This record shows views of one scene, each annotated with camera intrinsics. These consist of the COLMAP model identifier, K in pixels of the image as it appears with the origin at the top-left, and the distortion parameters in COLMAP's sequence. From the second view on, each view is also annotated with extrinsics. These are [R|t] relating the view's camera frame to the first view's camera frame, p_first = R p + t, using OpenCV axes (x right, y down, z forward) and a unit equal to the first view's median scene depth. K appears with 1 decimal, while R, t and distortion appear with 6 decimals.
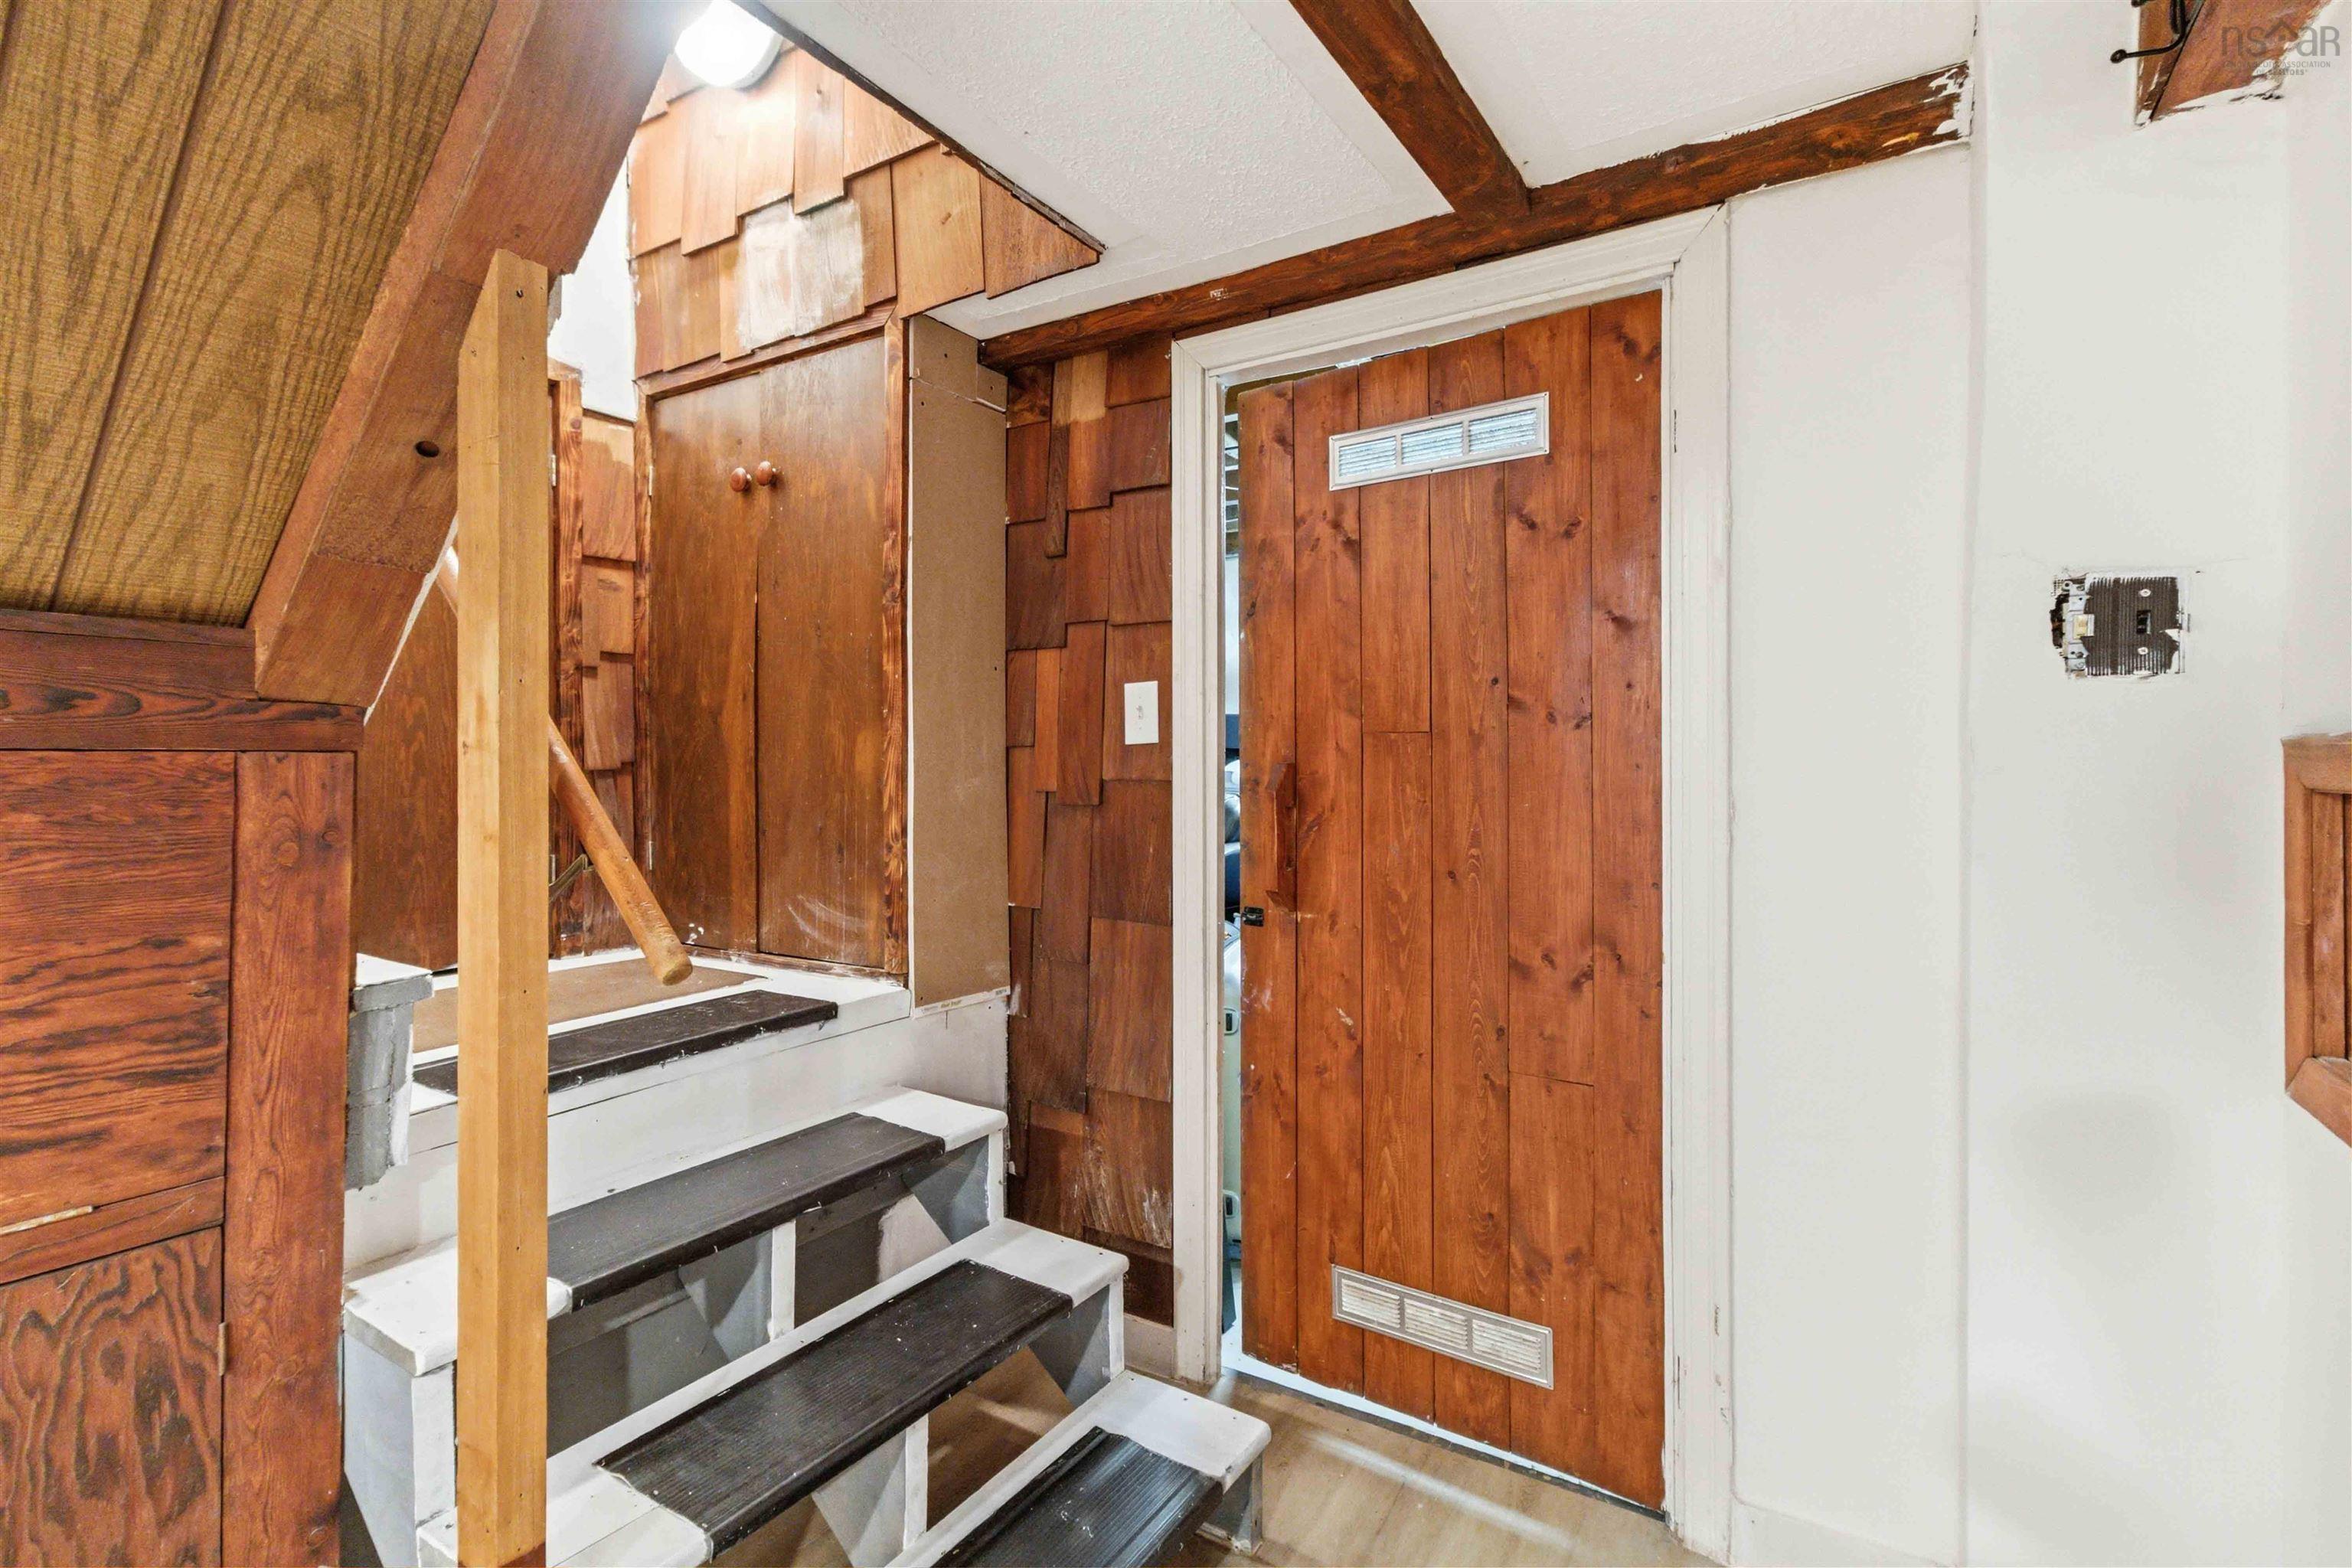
lens RADIAL K [[1097.8, 0, 1175.6], [0, 1097.8, 752.2], [0, 0, 1]] dist [0.001051, 0.000155]
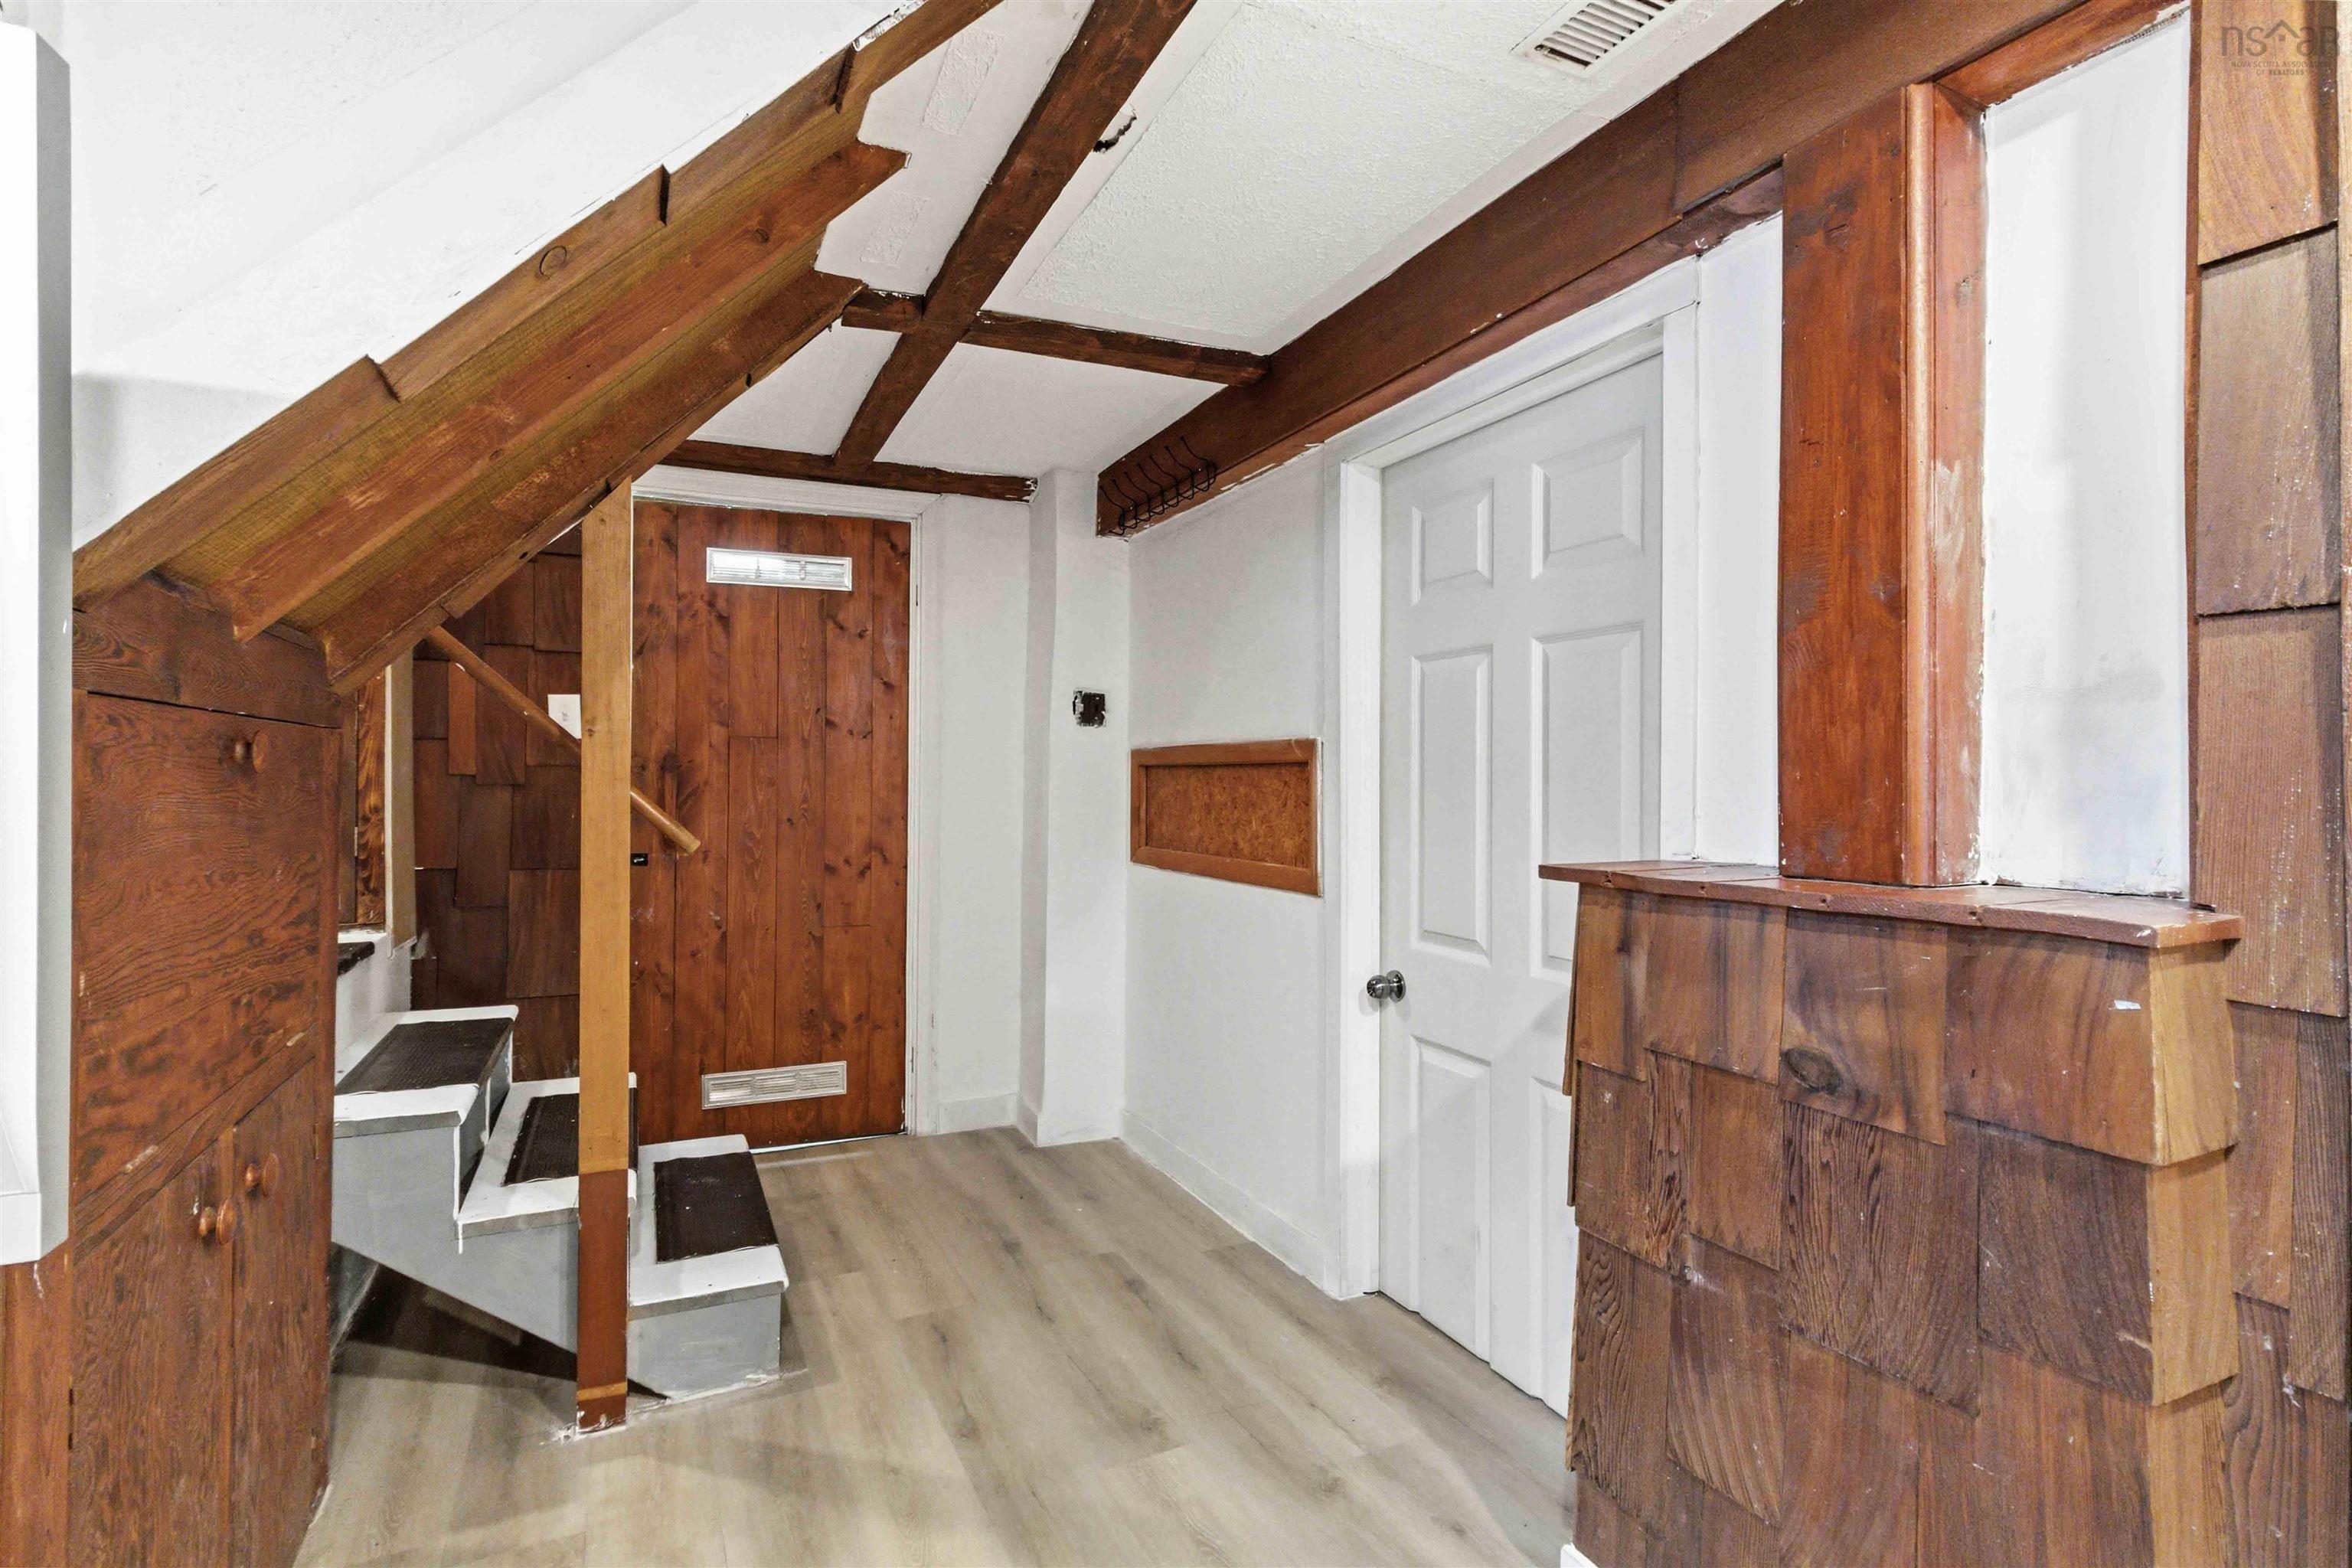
lens RADIAL K [[1112.6, 0, 1176.2], [0, 1112.6, 766.1], [0, 0, 1]] dist [0.005954, 0.000741]
pose [[0.514986, 0.011122, 0.857126, -0.941065], [-0.008969, 0.999931, -0.007586, 0.033522], [-0.857152, -0.003781, 0.515050, -0.425320]]
